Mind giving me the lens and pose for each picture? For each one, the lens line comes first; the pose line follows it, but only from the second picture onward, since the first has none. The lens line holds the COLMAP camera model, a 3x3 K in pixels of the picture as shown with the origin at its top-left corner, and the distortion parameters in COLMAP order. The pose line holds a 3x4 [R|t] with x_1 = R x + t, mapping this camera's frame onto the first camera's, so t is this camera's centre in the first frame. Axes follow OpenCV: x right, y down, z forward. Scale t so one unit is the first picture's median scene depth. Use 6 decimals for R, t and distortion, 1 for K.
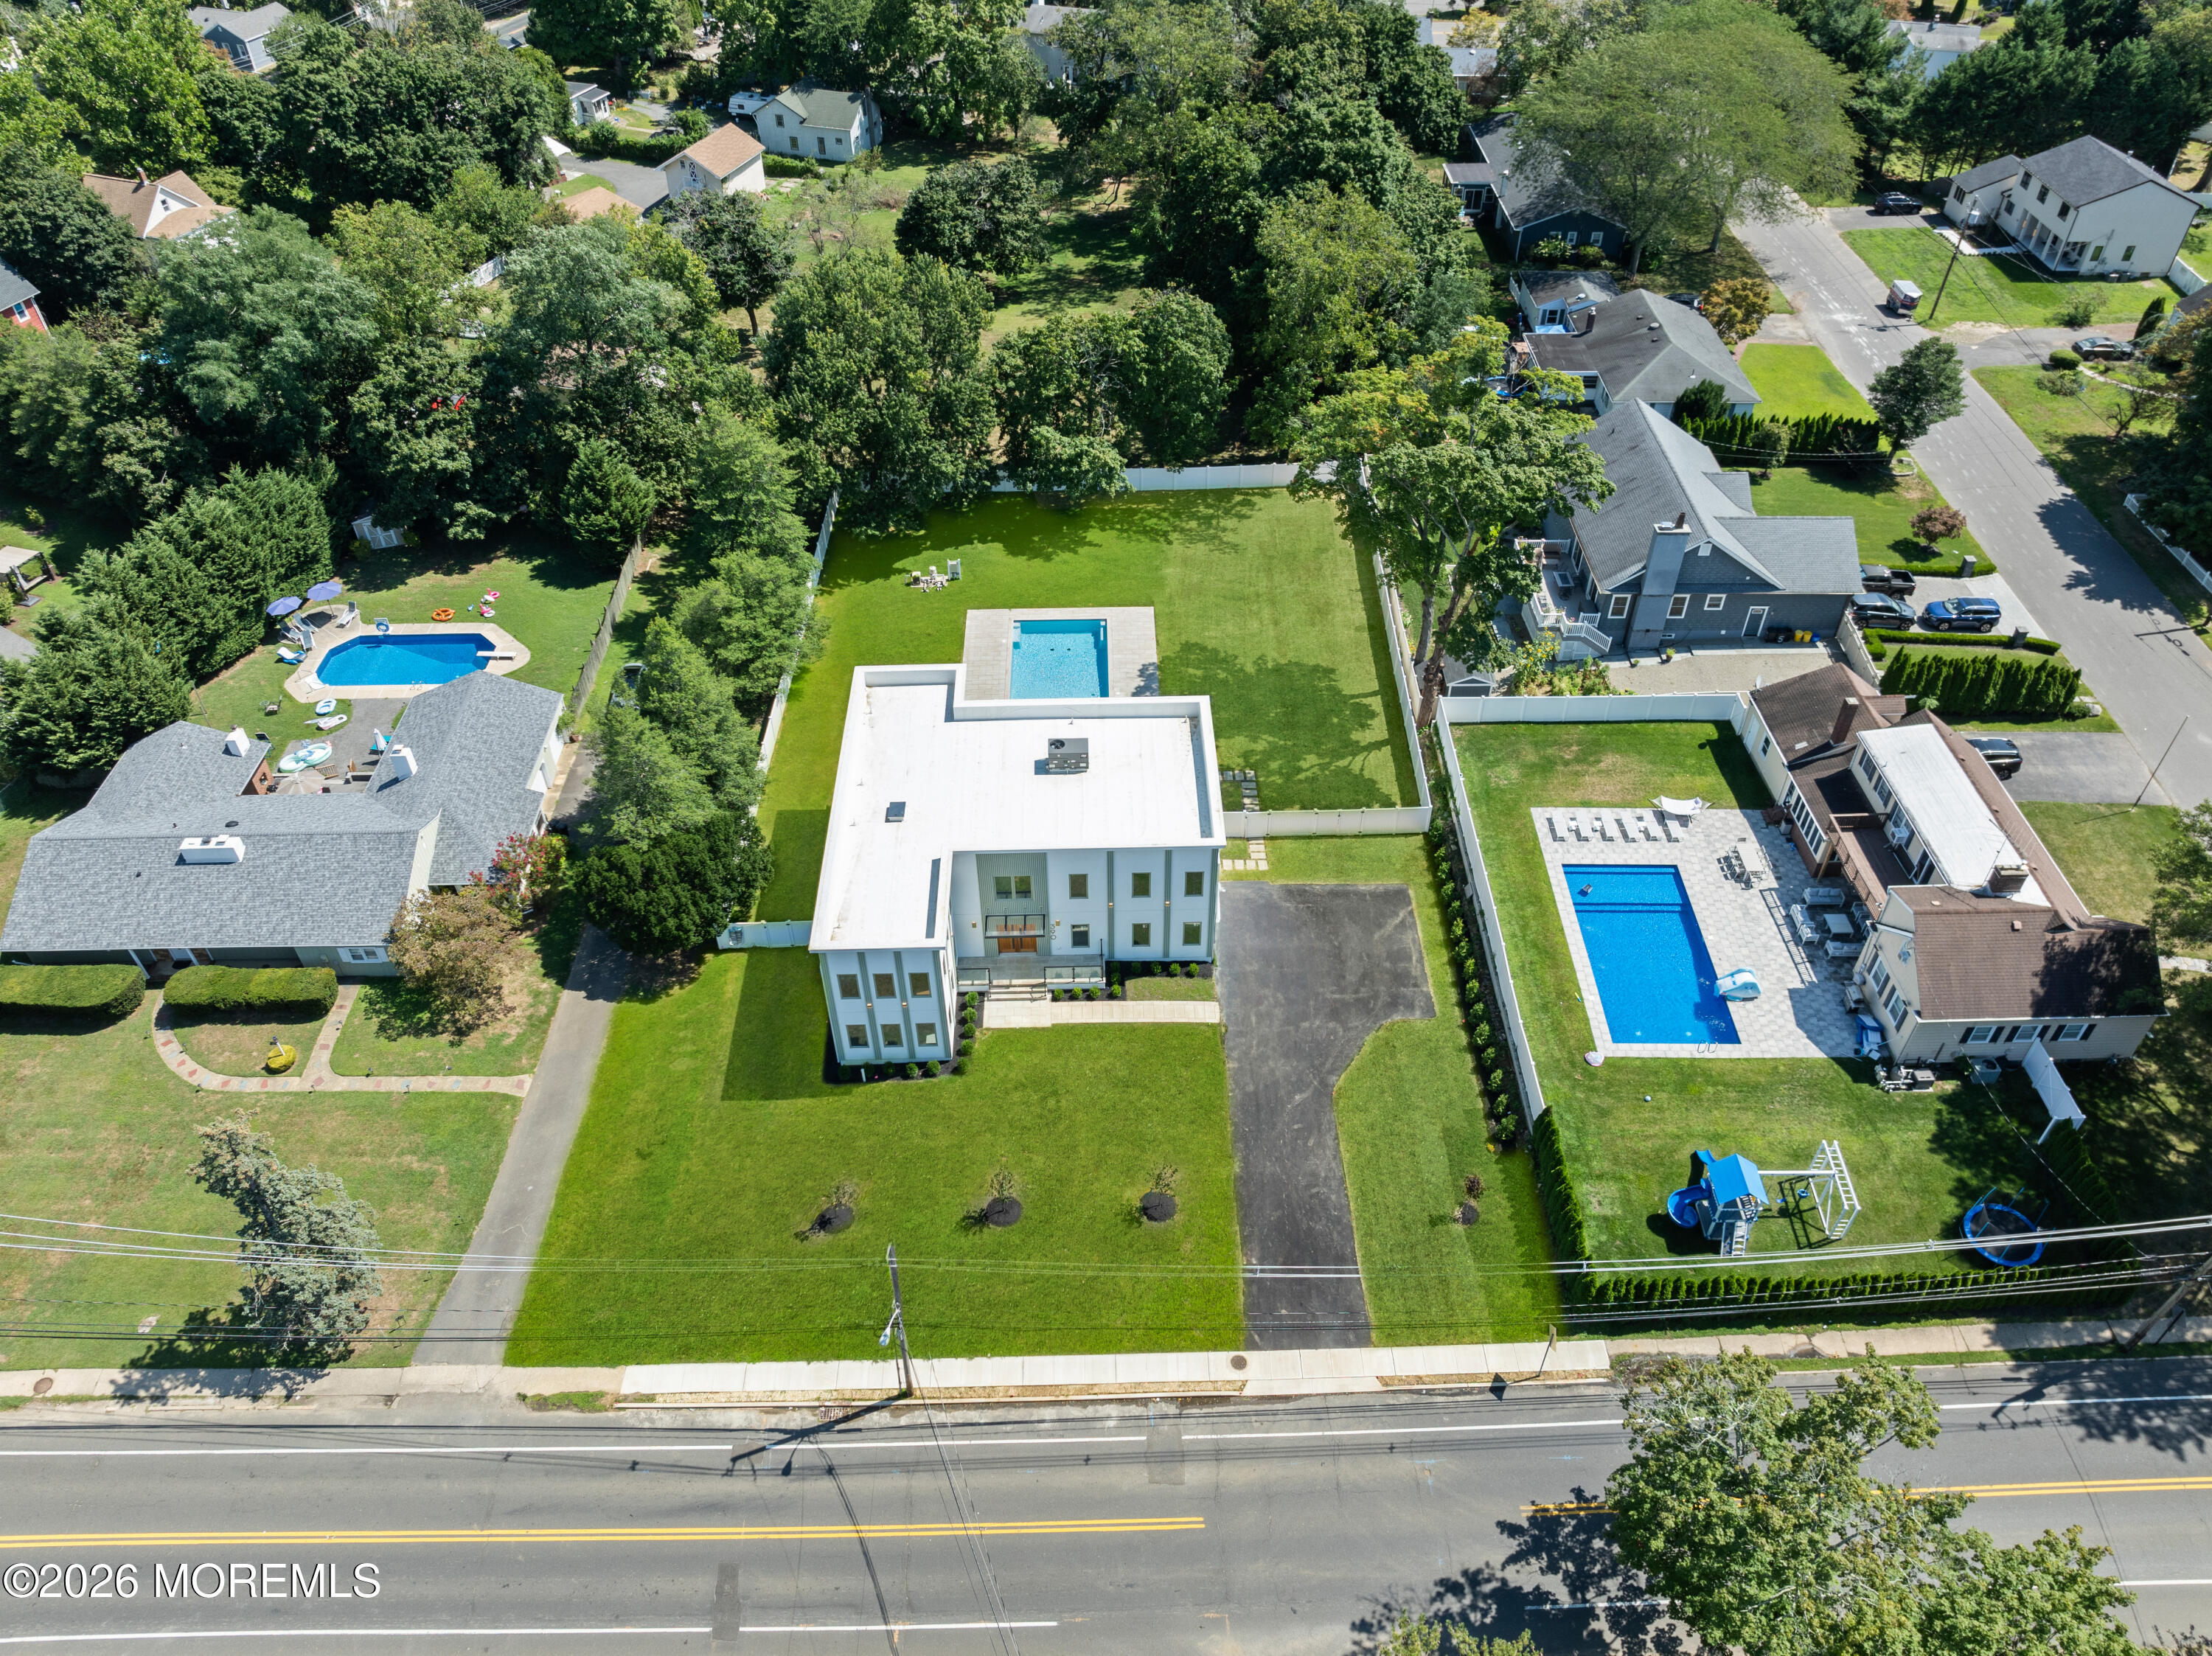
lens RADIAL K [[1554.5, 0, 1108.3], [0, 1554.5, 837.8], [0, 0, 1]] dist [-0.039154, 0.002493]
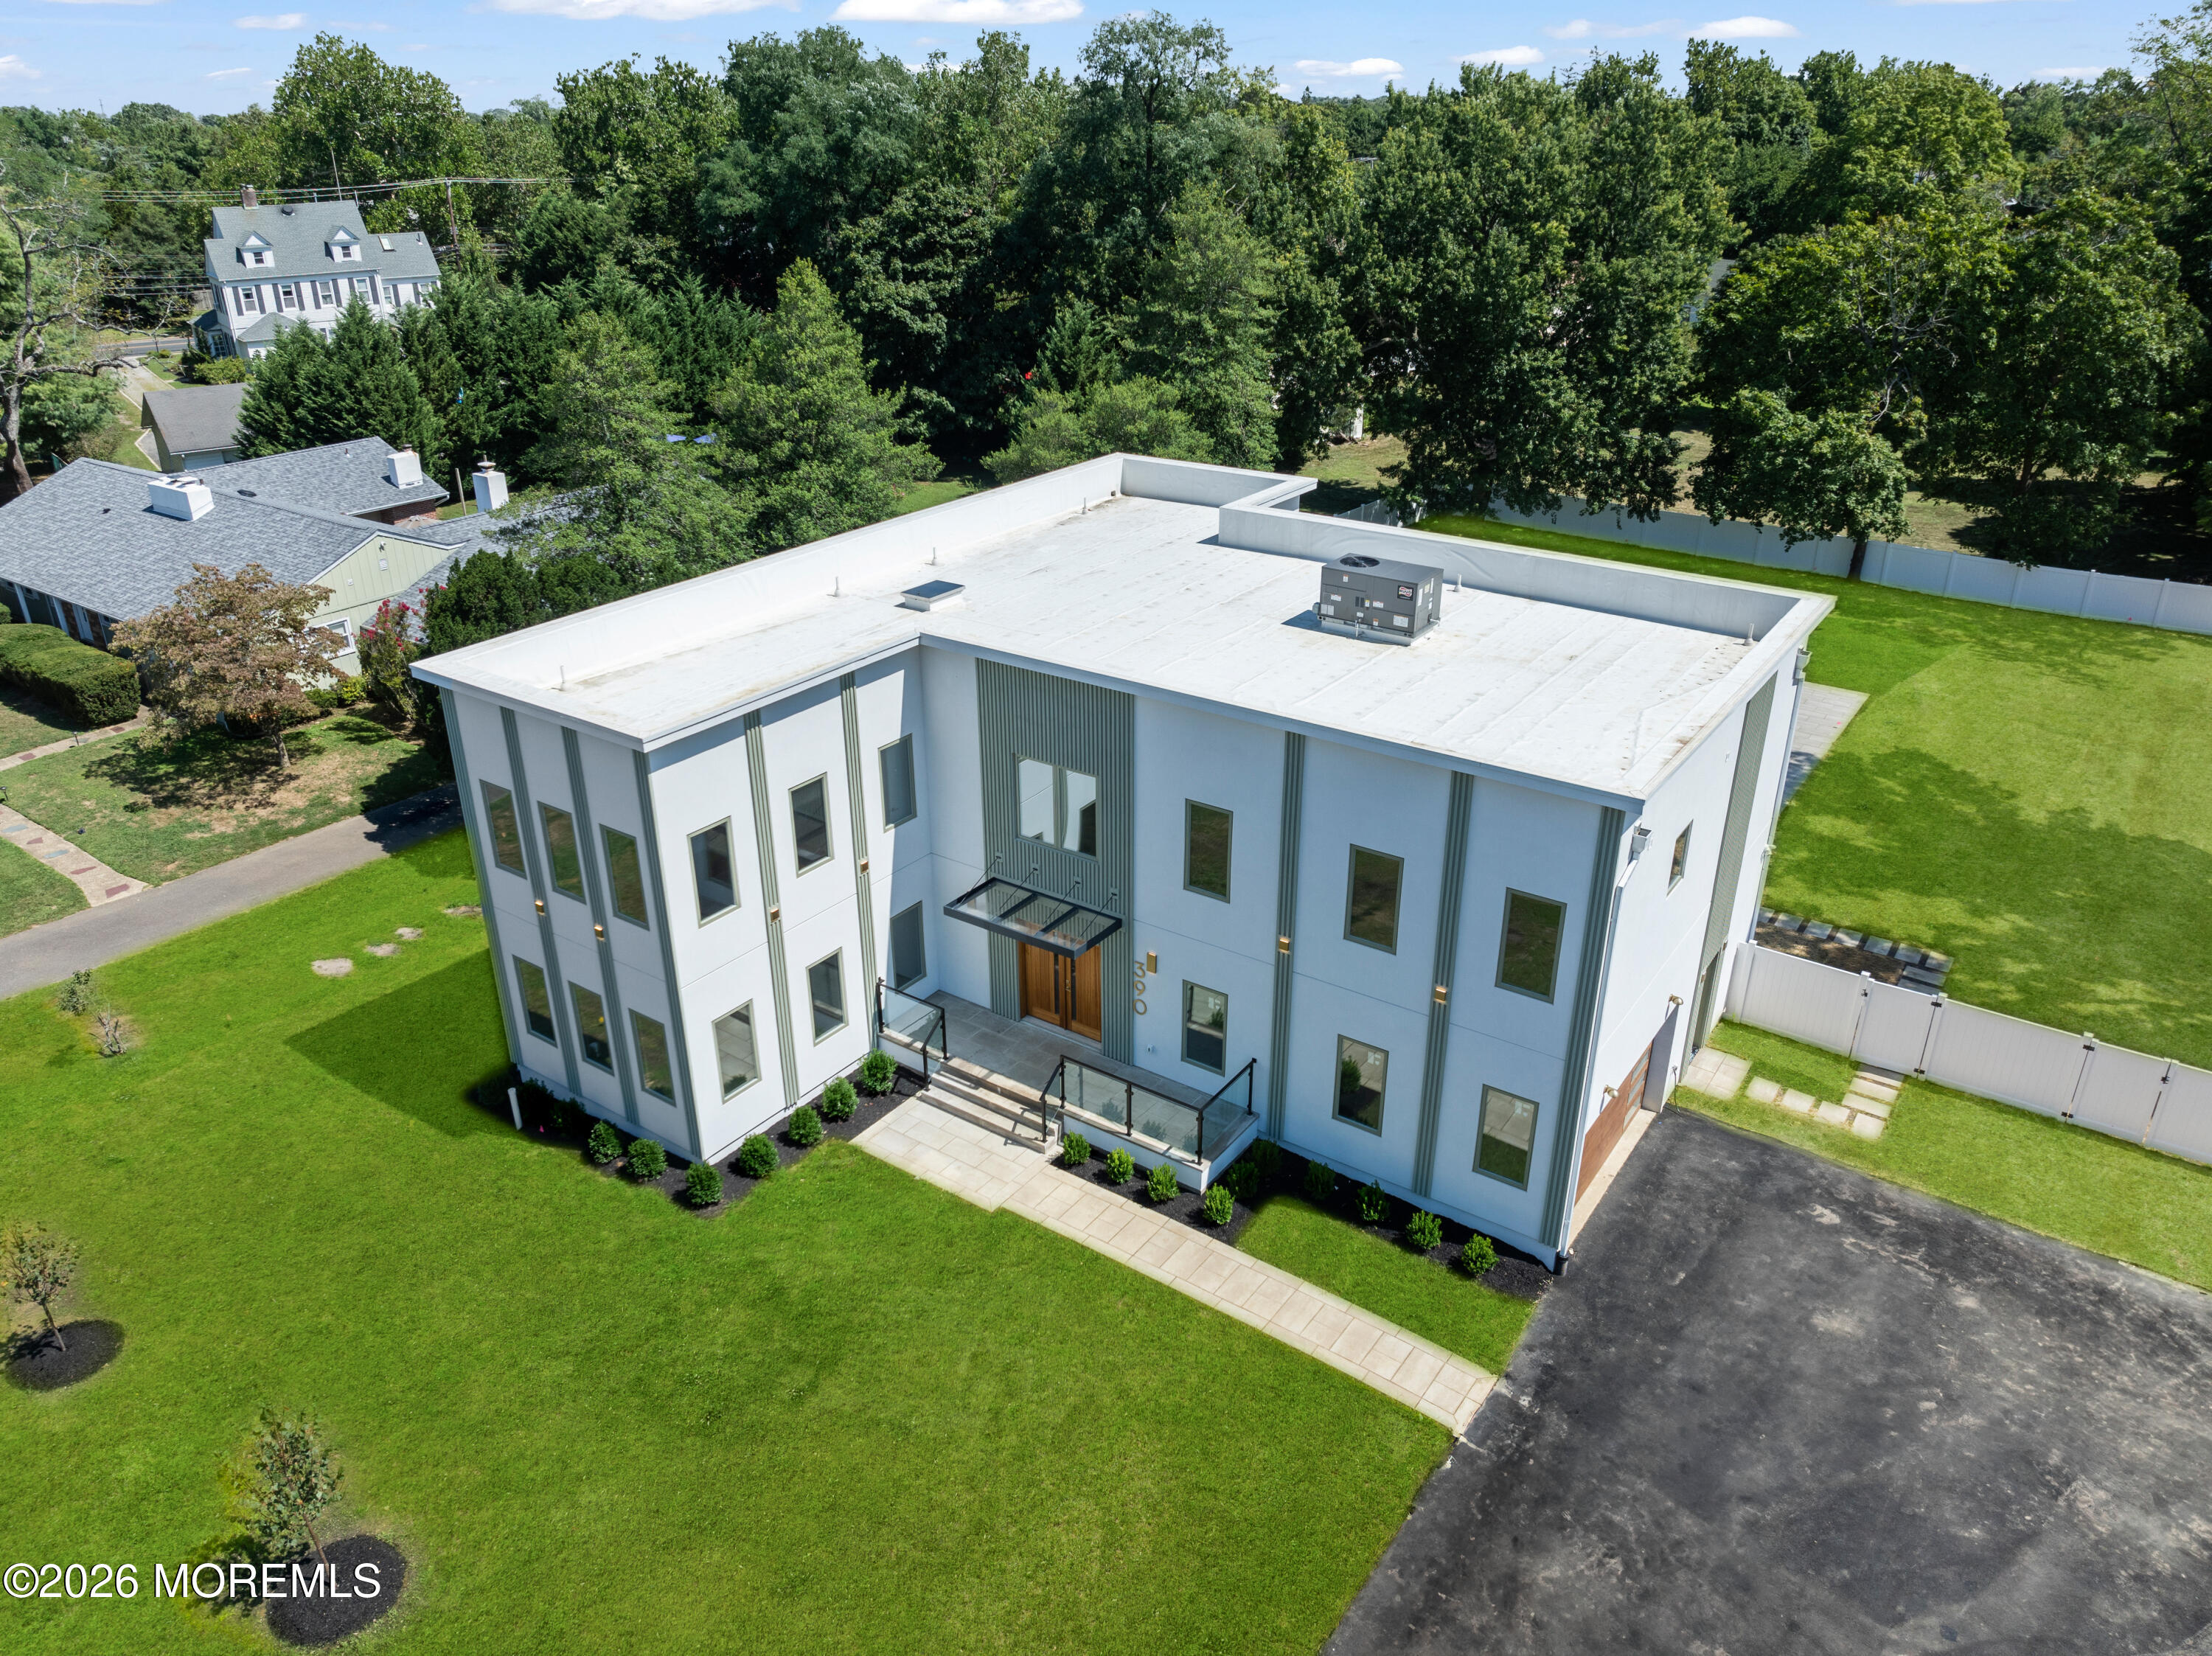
lens RADIAL K [[1554.5, 0, 1108.3], [0, 1554.5, 837.8], [0, 0, 1]] dist [-0.039154, 0.002493]
pose [[0.804160, 0.257875, -0.535562, 0.128707], [-0.403140, 0.898716, -0.172590, 0.085019], [0.436811, 0.354697, 0.826672, 0.619432]]
